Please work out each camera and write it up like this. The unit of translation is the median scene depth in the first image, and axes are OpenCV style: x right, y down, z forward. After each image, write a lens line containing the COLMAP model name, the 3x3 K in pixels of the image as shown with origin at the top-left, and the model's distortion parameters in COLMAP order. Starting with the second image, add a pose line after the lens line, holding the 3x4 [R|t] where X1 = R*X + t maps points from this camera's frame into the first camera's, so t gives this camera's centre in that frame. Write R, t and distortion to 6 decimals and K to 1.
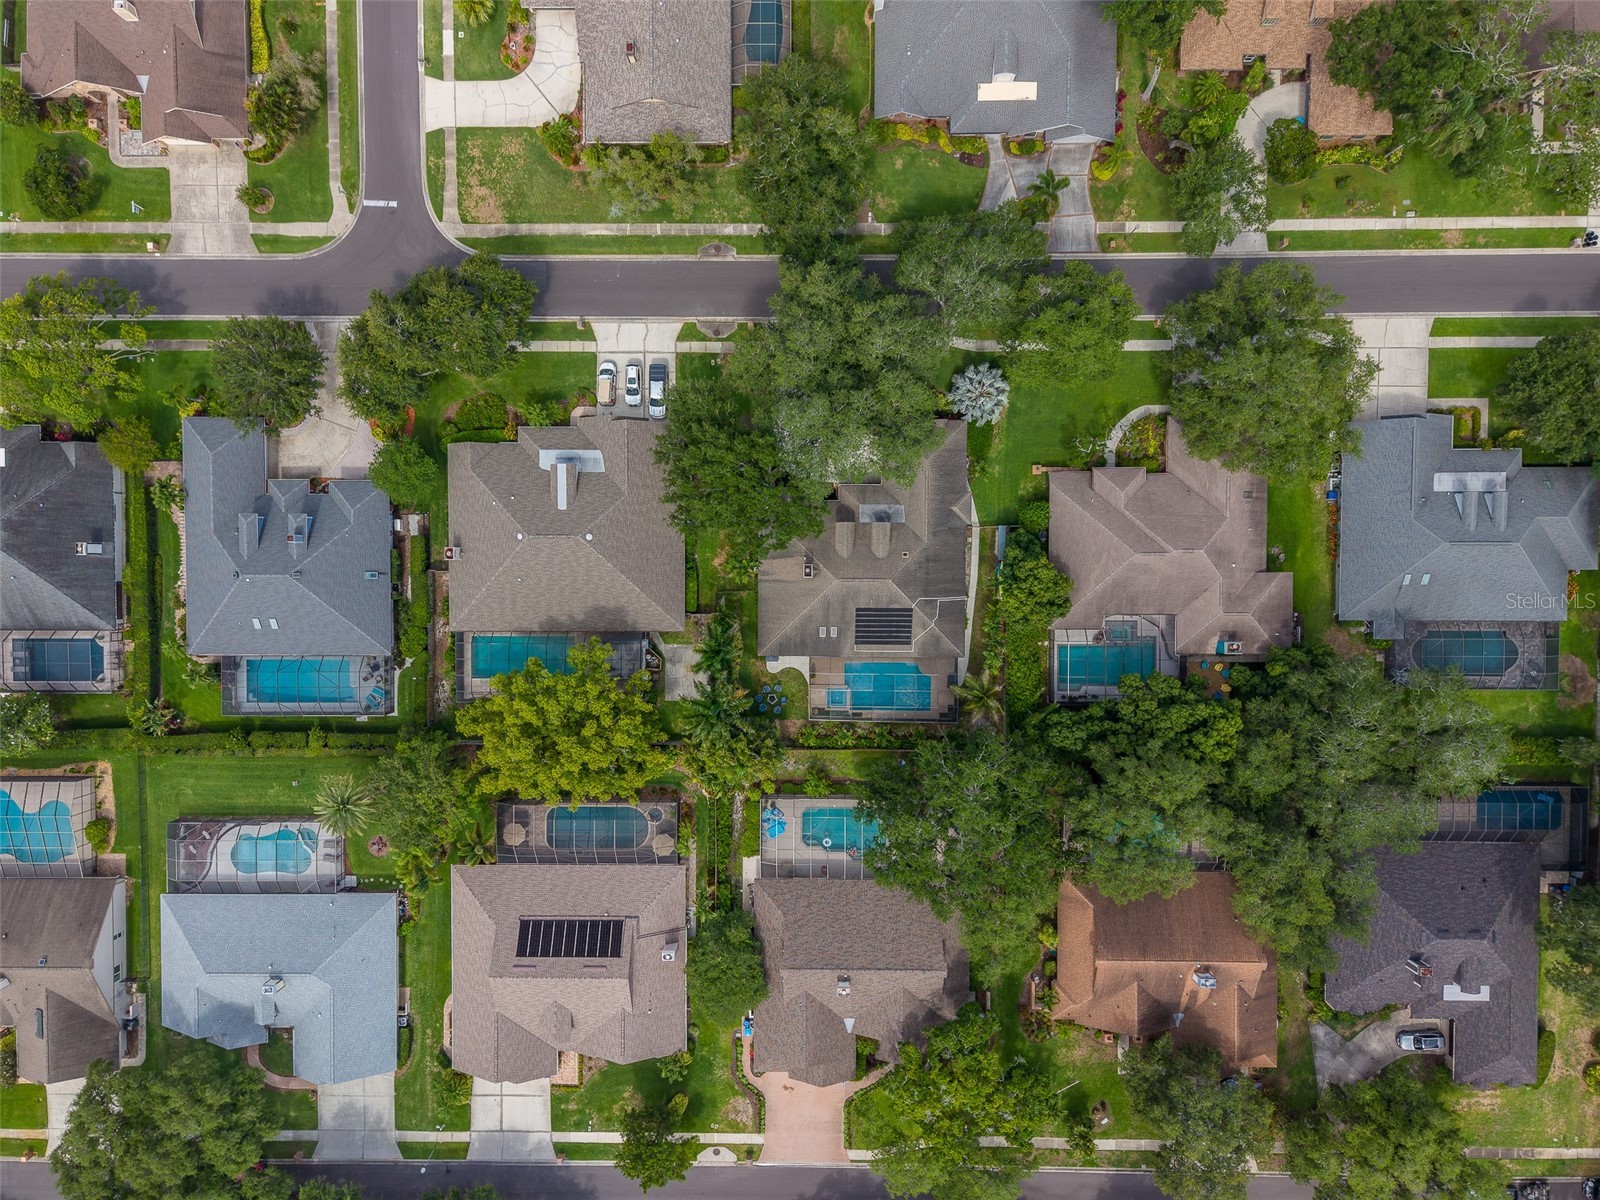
lens RADIAL K [[1043.5, 0, 800.0], [0, 1043.5, 600.0], [0, 0, 1]] dist [-0.000733, -0.000648]
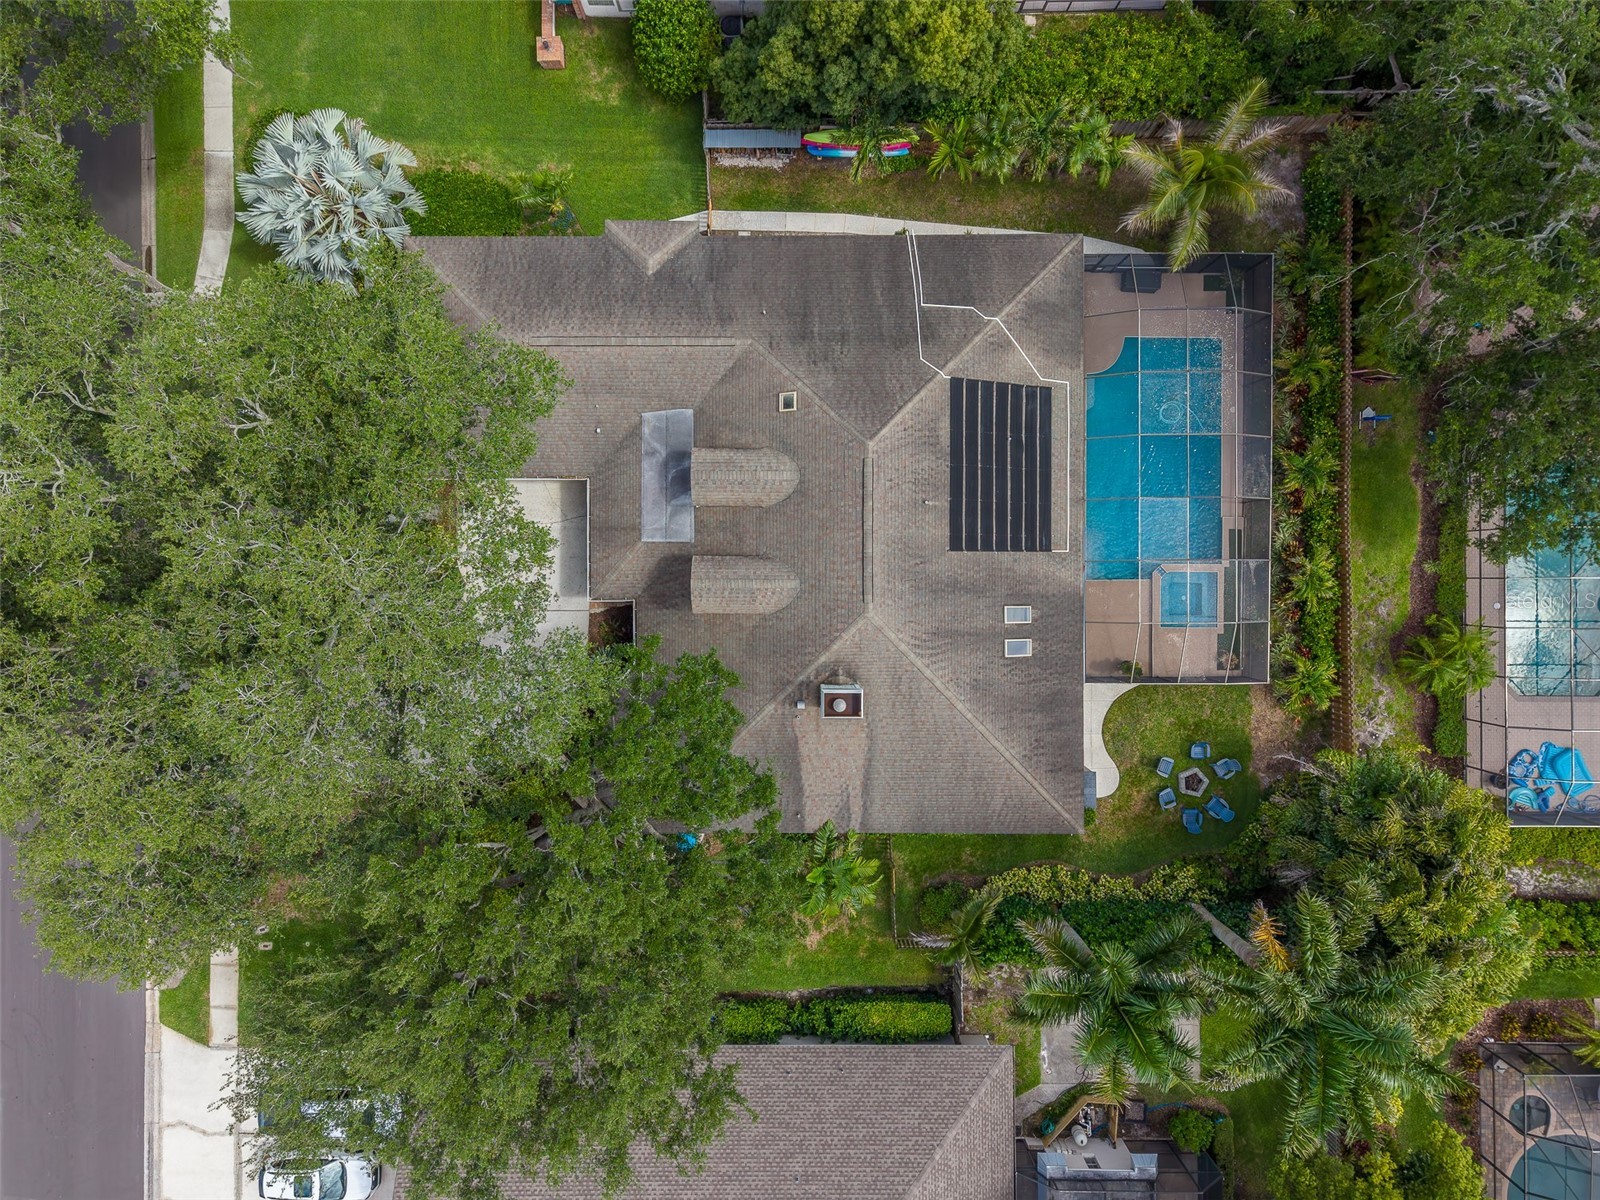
lens RADIAL K [[1043.5, 0, 800.0], [0, 1043.5, 600.0], [0, 0, 1]] dist [-0.000733, -0.000648]
pose [[-0.006148, -0.999979, 0.002118, 0.036372], [0.999672, -0.006199, -0.024868, -0.030982], [0.024881, 0.001964, 0.999688, 0.650865]]
